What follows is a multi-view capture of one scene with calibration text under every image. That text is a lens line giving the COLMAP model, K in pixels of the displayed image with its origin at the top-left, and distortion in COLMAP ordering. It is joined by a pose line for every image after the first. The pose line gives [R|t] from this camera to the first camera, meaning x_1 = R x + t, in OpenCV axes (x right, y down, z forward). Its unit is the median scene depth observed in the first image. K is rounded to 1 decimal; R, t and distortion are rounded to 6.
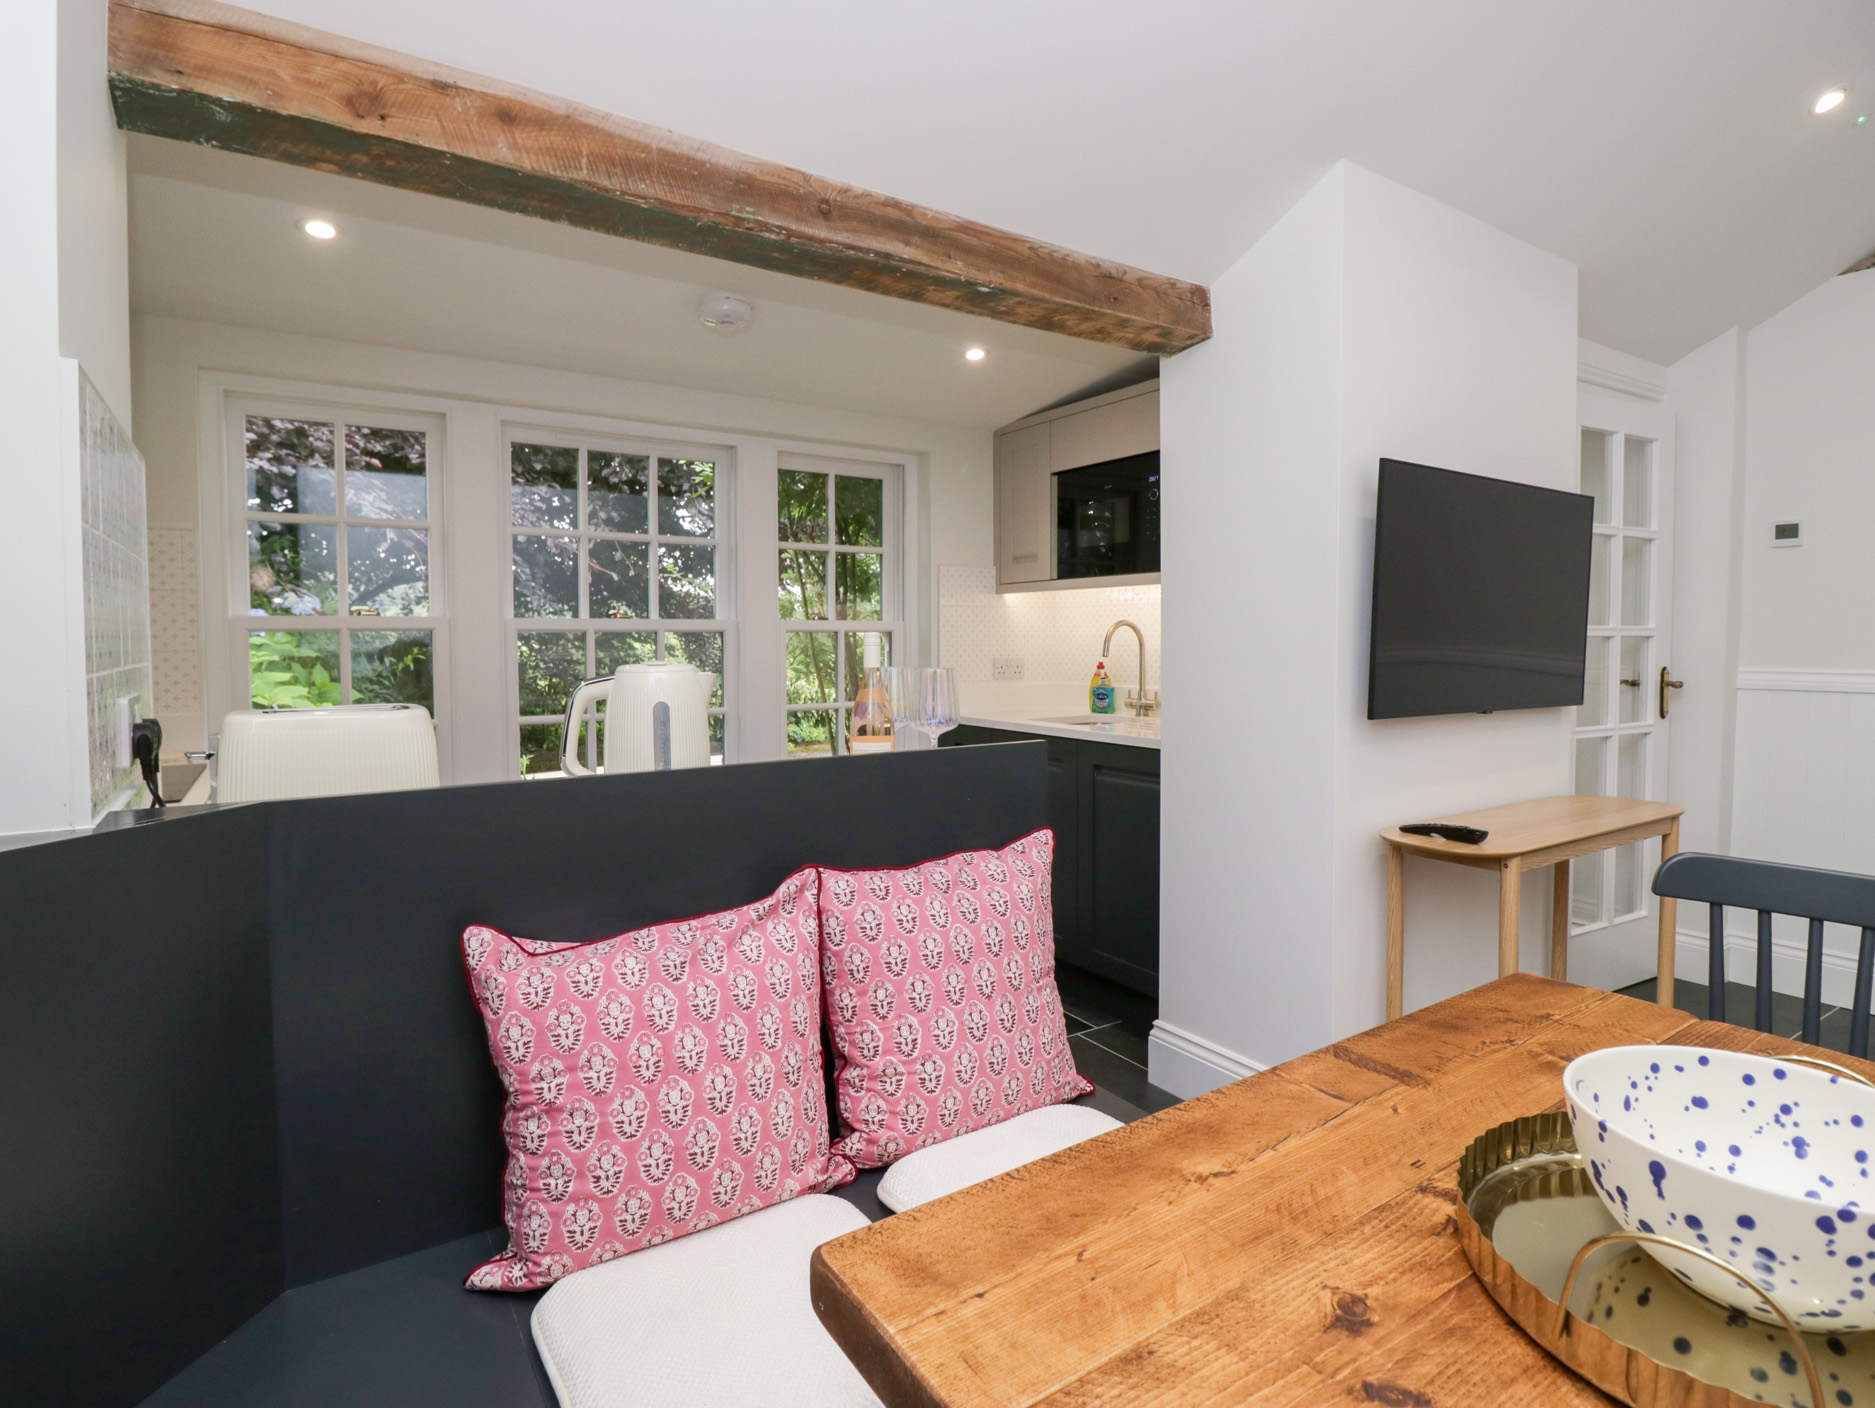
lens RADIAL K [[982.5, 0, 939.1], [0, 982.5, 676.3], [0, 0, 1]] dist [0.000036, -0.011614]
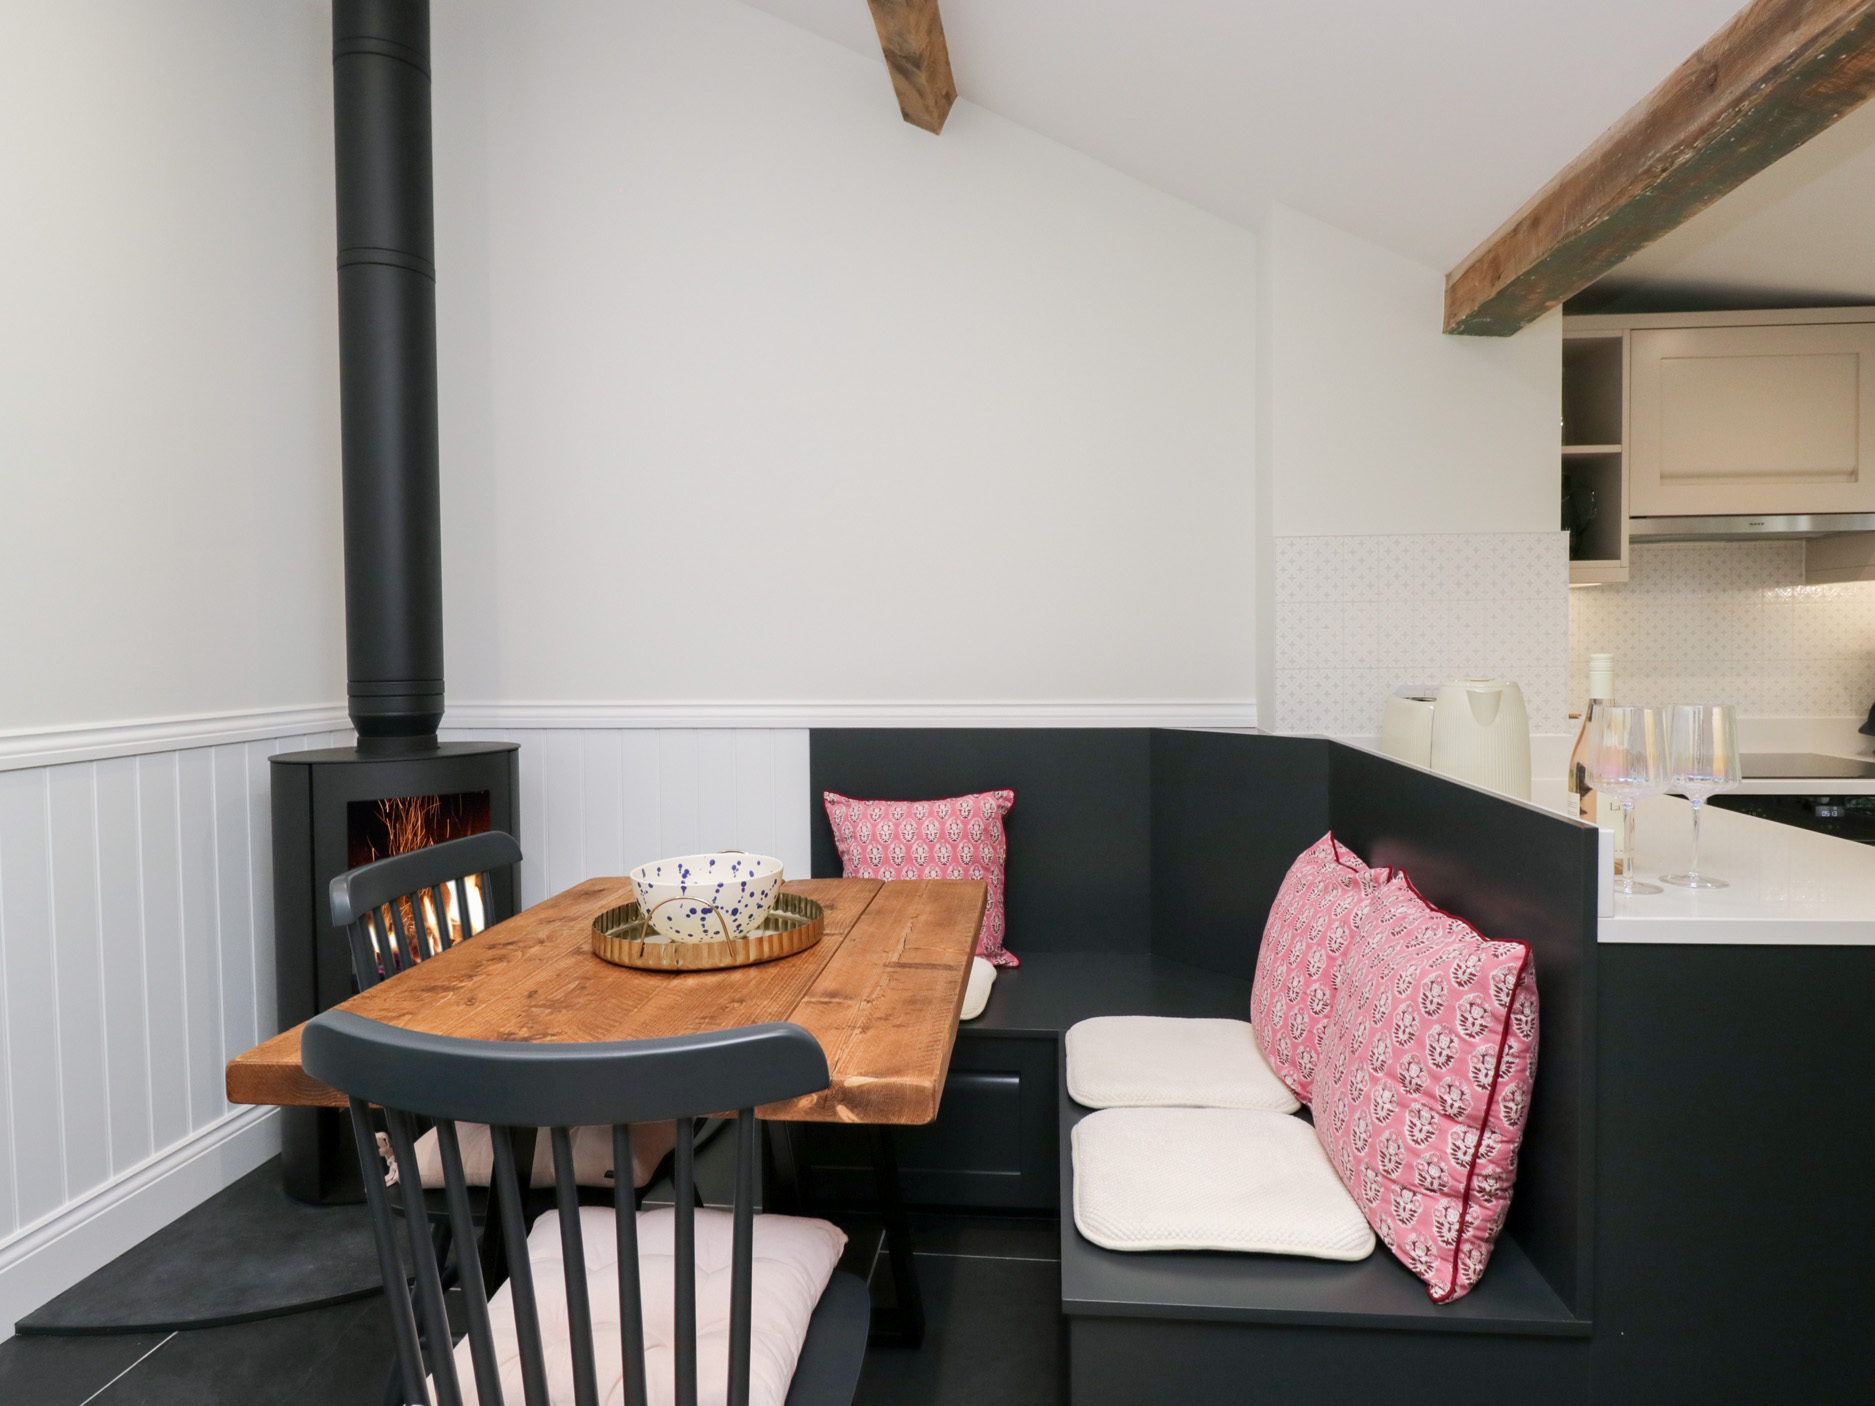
lens RADIAL K [[1104.2, 0, 948.1], [0, 1104.2, 678.3], [0, 0, 1]] dist [0.008472, -0.015922]
pose [[-0.630863, 0.032437, -0.775216, 0.898734], [-0.019854, 0.998124, 0.057921, -0.063116], [0.775640, 0.051931, -0.629036, 1.096753]]
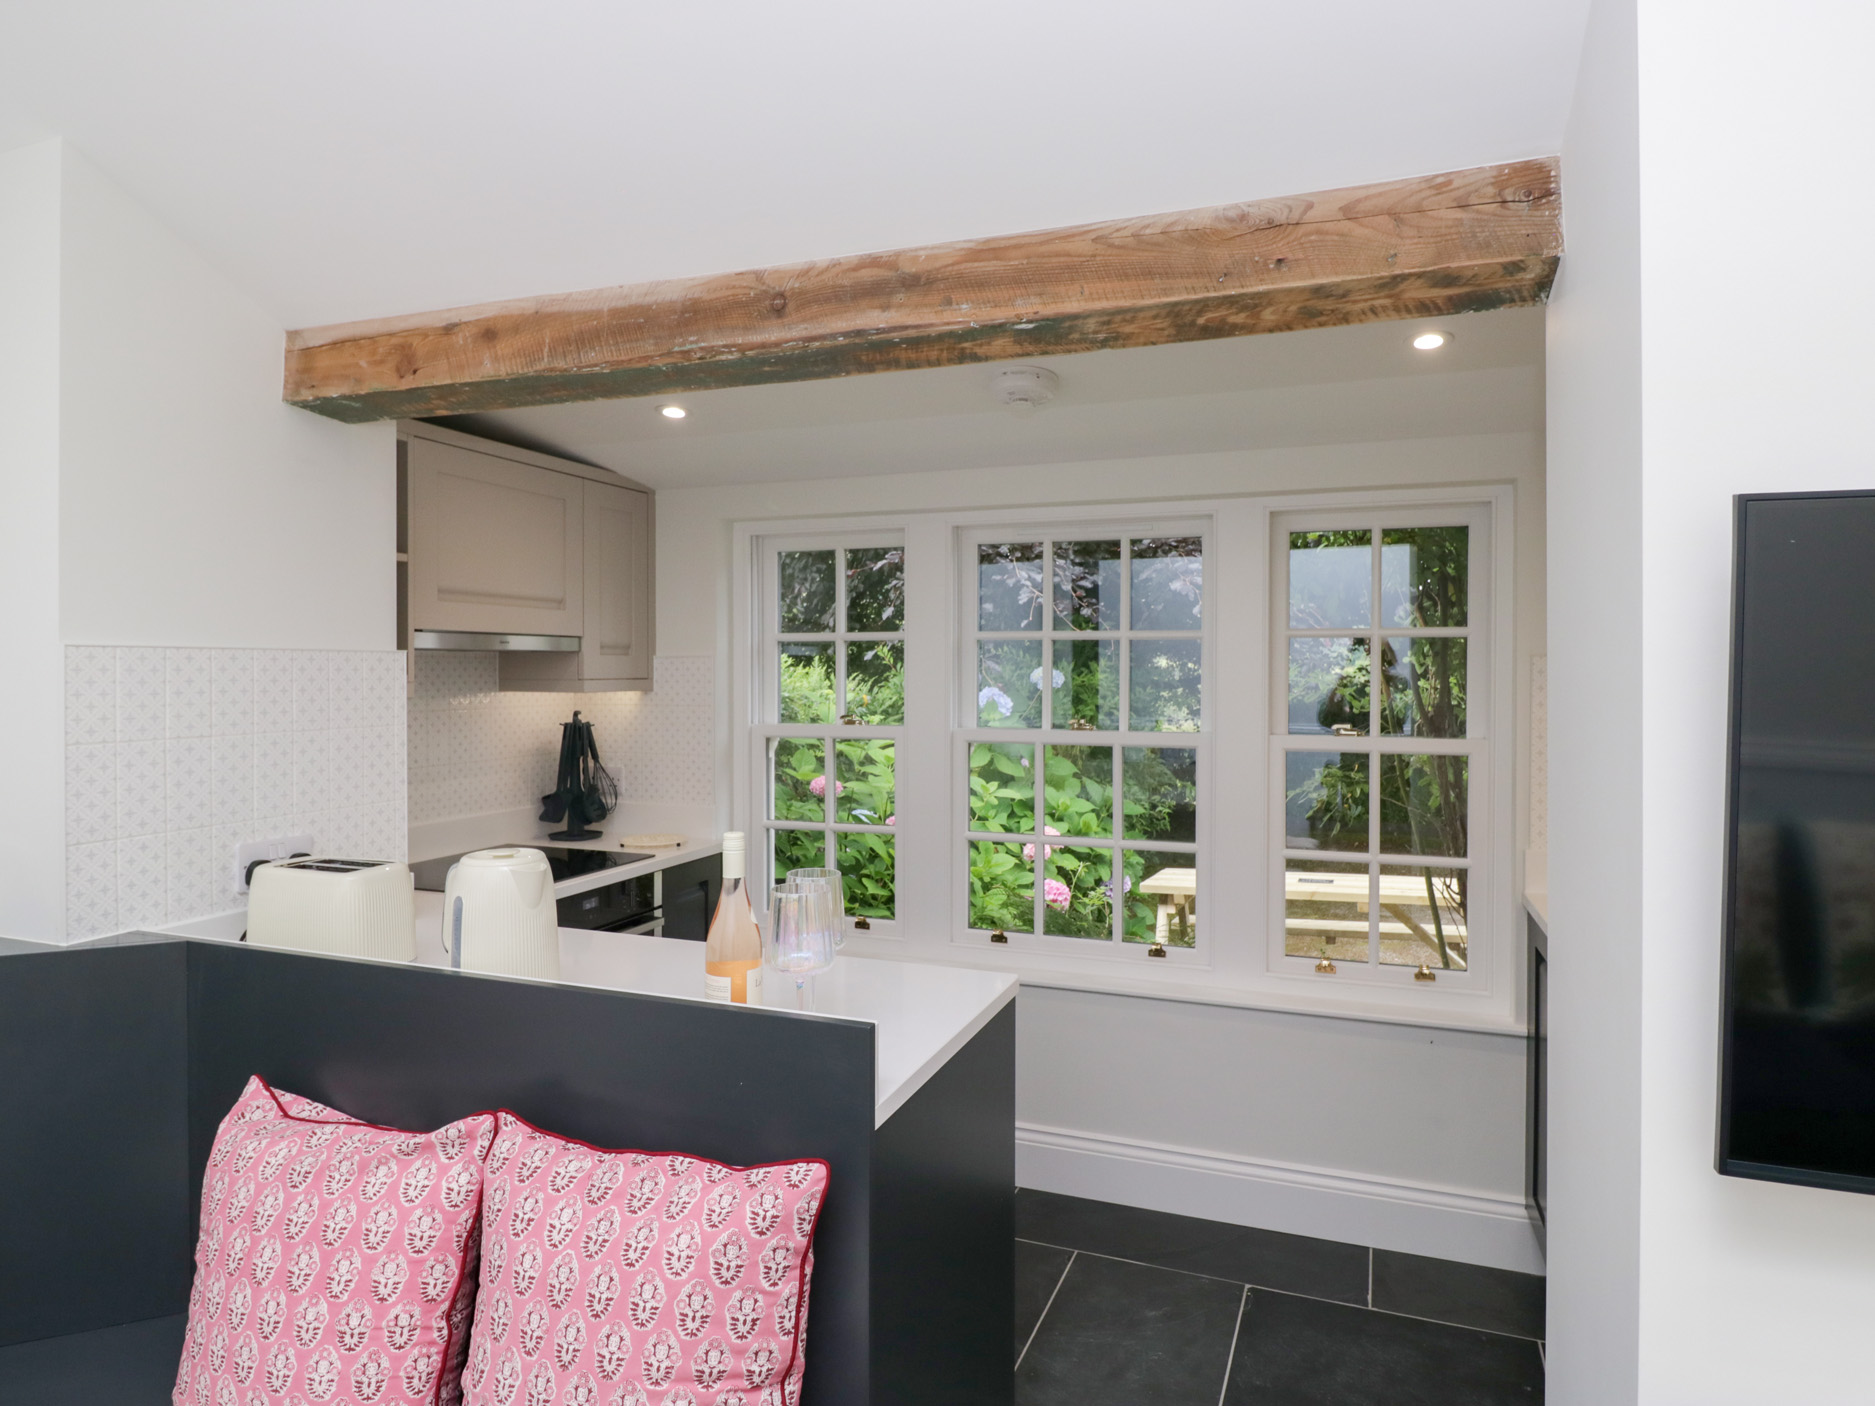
lens RADIAL K [[1104.2, 0, 948.1], [0, 1104.2, 678.3], [0, 0, 1]] dist [0.008472, -0.015922]
pose [[0.583786, 0.010542, -0.811839, 0.719329], [-0.035828, 0.999276, -0.012787, -0.156658], [0.811116, 0.036552, 0.583742, 0.585916]]
